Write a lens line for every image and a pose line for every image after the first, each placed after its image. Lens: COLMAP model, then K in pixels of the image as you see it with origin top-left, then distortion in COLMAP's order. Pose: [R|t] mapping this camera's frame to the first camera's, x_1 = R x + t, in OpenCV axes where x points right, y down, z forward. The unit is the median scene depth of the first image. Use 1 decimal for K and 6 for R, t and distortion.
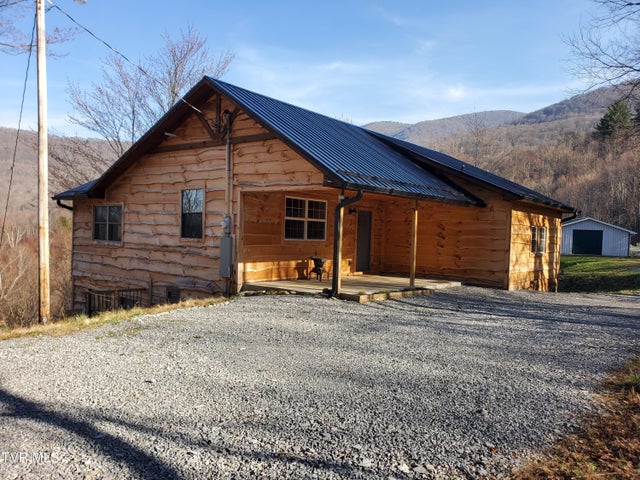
lens RADIAL K [[501.7, 0, 320.0], [0, 501.7, 240.0], [0, 0, 1]] dist [0.024719, -0.007295]
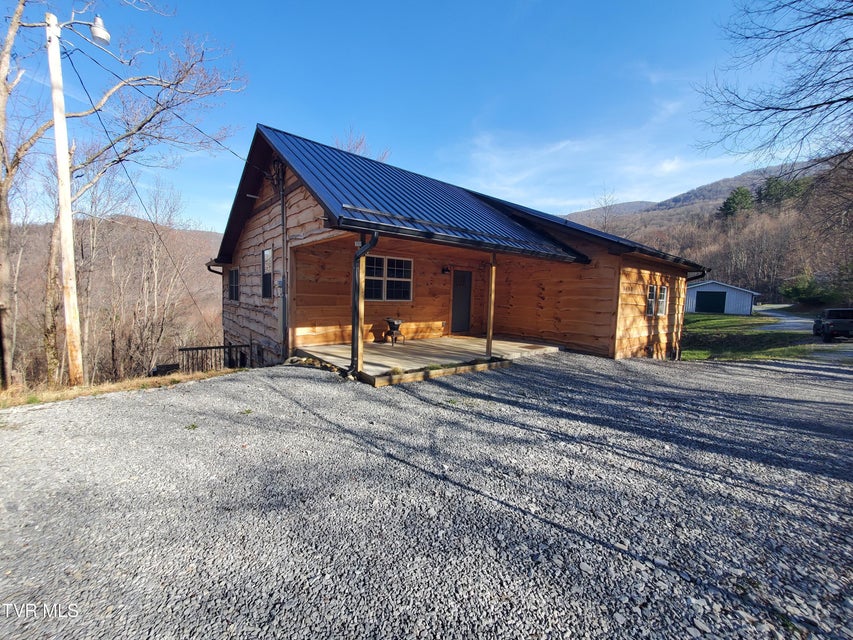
lens RADIAL K [[341.9, 0, 424.4], [0, 341.9, 313.8], [0, 0, 1]] dist [0.001255, 0.000018]
pose [[0.979255, 0.010486, -0.202363, 0.162322], [-0.001950, 0.999102, 0.042335, -0.002253], [0.202625, -0.041062, 0.978395, 0.341536]]
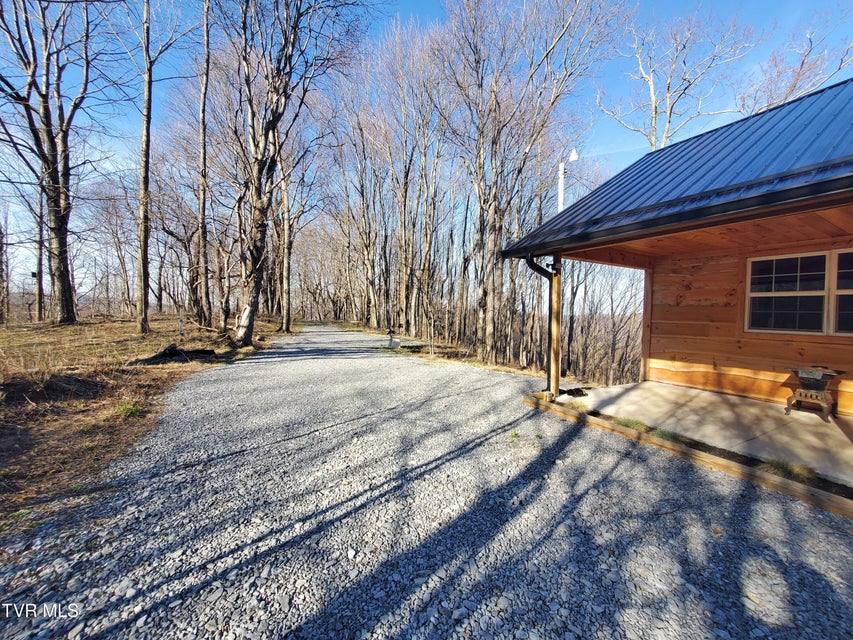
lens RADIAL K [[341.9, 0, 424.4], [0, 341.9, 313.8], [0, 0, 1]] dist [0.001255, 0.000018]
pose [[-0.365802, -0.041395, -0.929772, 0.401089], [-0.046492, 0.998576, -0.026167, 0.007113], [0.929531, 0.033655, -0.367206, 0.679651]]
